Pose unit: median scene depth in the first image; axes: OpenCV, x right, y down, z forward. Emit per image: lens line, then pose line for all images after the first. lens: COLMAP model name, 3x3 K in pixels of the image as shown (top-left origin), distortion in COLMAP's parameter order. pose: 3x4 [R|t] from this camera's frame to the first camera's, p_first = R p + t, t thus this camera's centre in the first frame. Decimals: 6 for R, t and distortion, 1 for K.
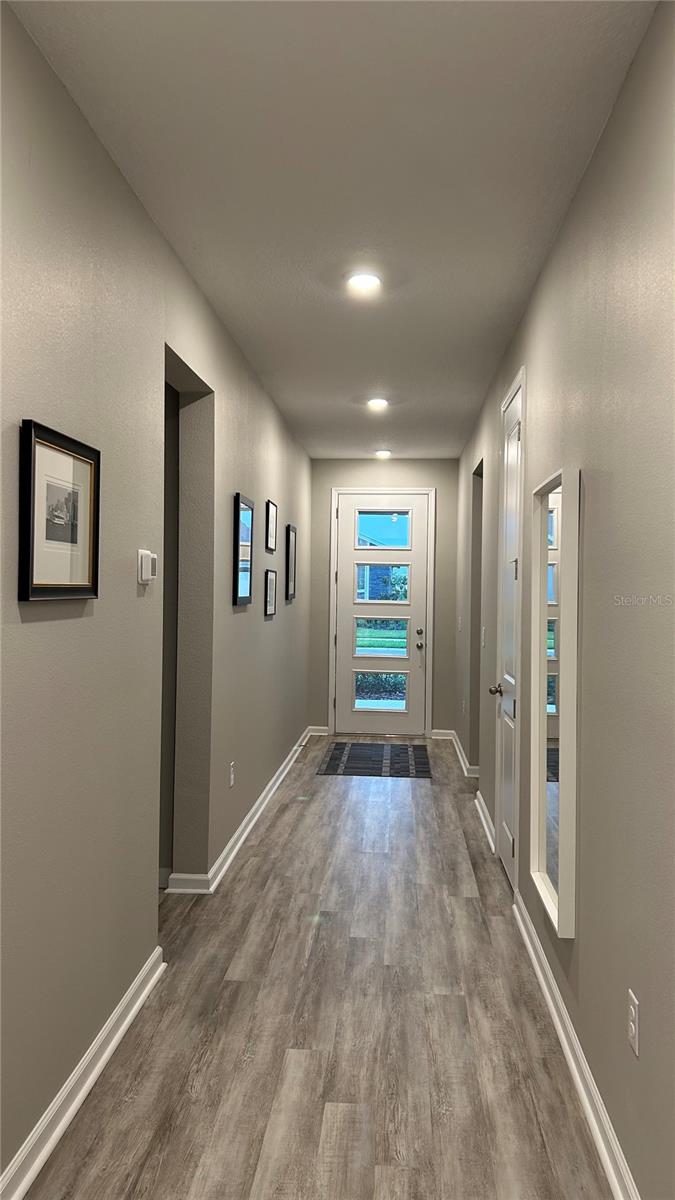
lens RADIAL K [[899.5, 0, 337.5], [0, 899.5, 598.4], [0, 0, 1]] dist [0.043908, -0.044089]
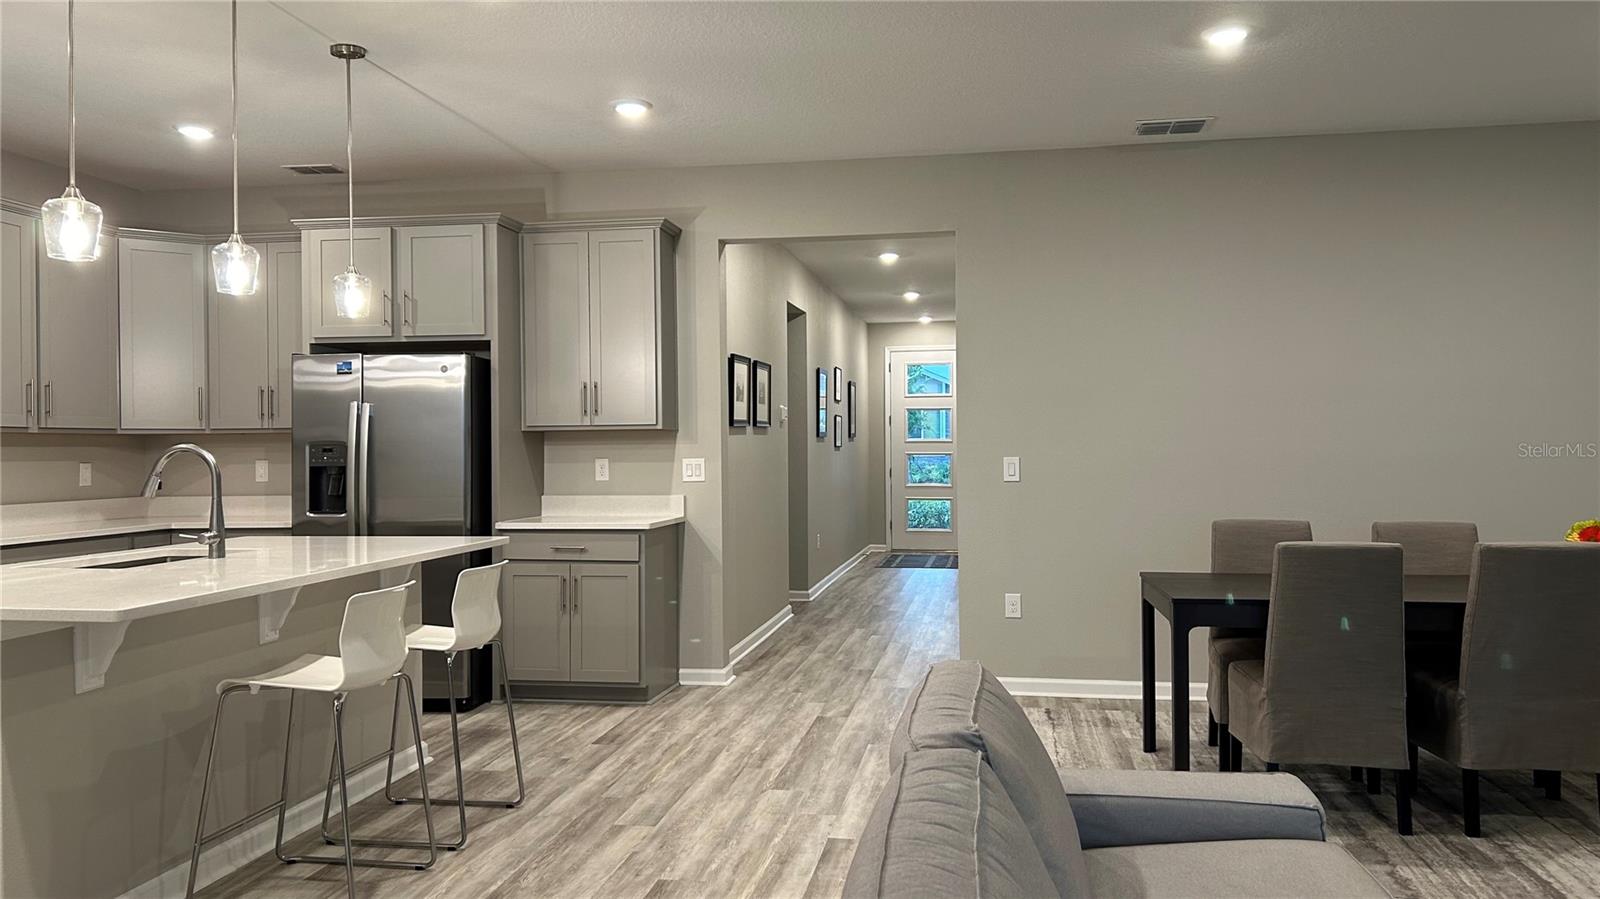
lens RADIAL K [[1199.3, 0, 806.5], [0, 1199.3, 452.4], [0, 0, 1]] dist [0.043908, -0.044089]
pose [[0.995660, -0.021594, -0.090523, 0.045662], [0.021279, 0.999764, -0.004448, 0.034403], [0.090598, 0.002503, 0.995884, -0.882588]]
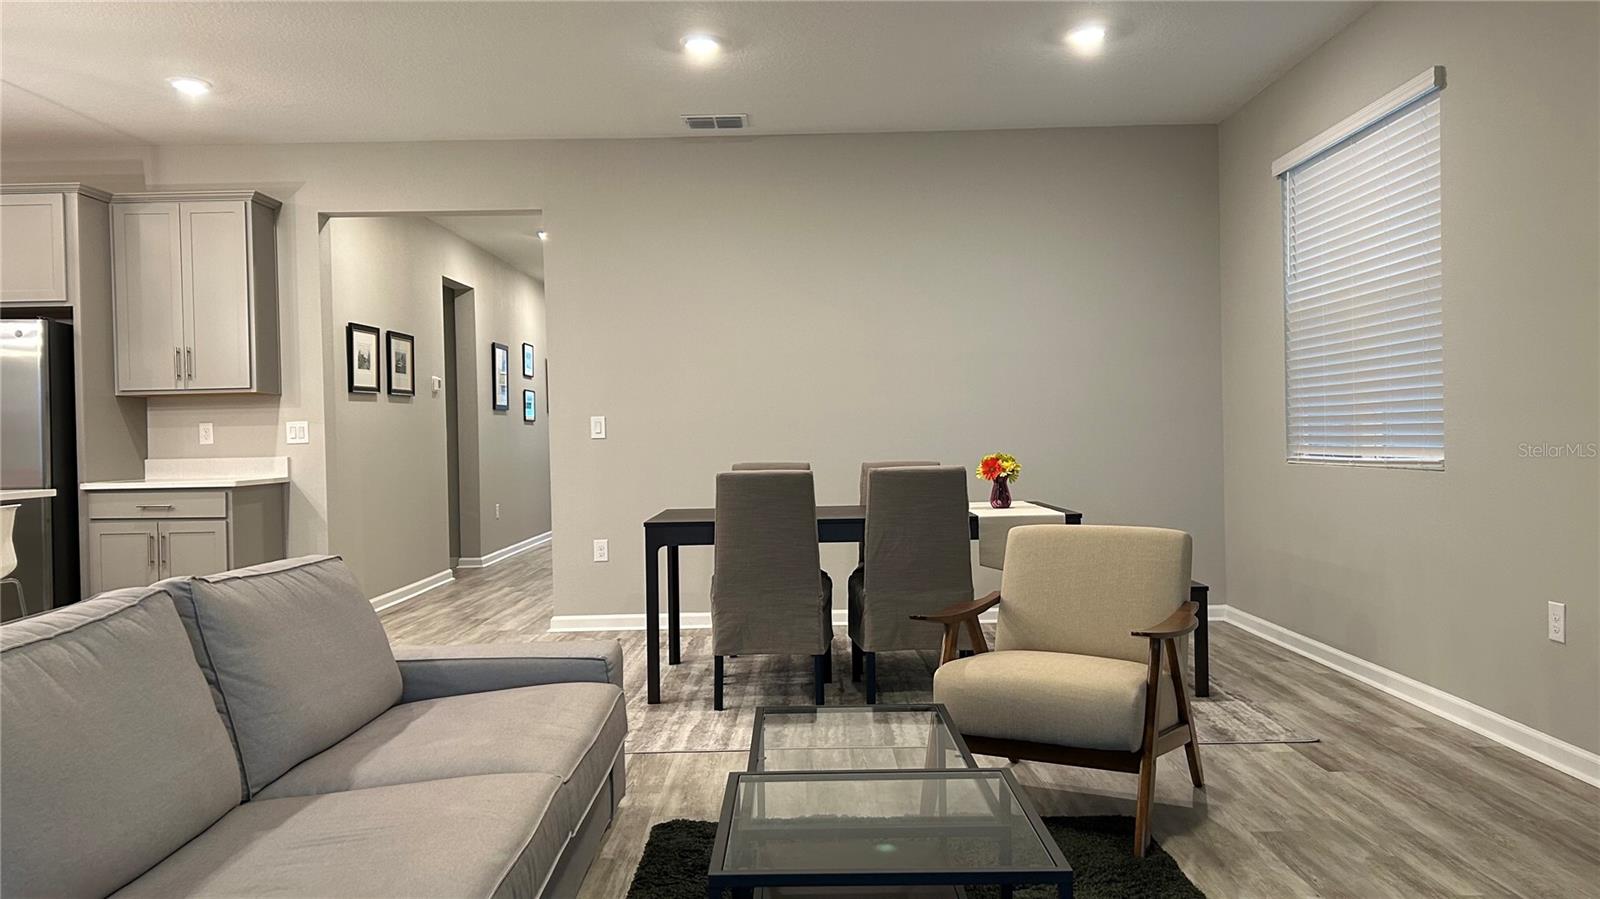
lens RADIAL K [[1199.3, 0, 814.4], [0, 1199.3, 446.3], [0, 0, 1]] dist [0.043908, -0.044089]
pose [[0.996332, -0.035278, 0.077956, 0.233005], [0.034965, 0.999374, 0.005384, 0.065562], [-0.078097, -0.002638, 0.996942, -0.985914]]
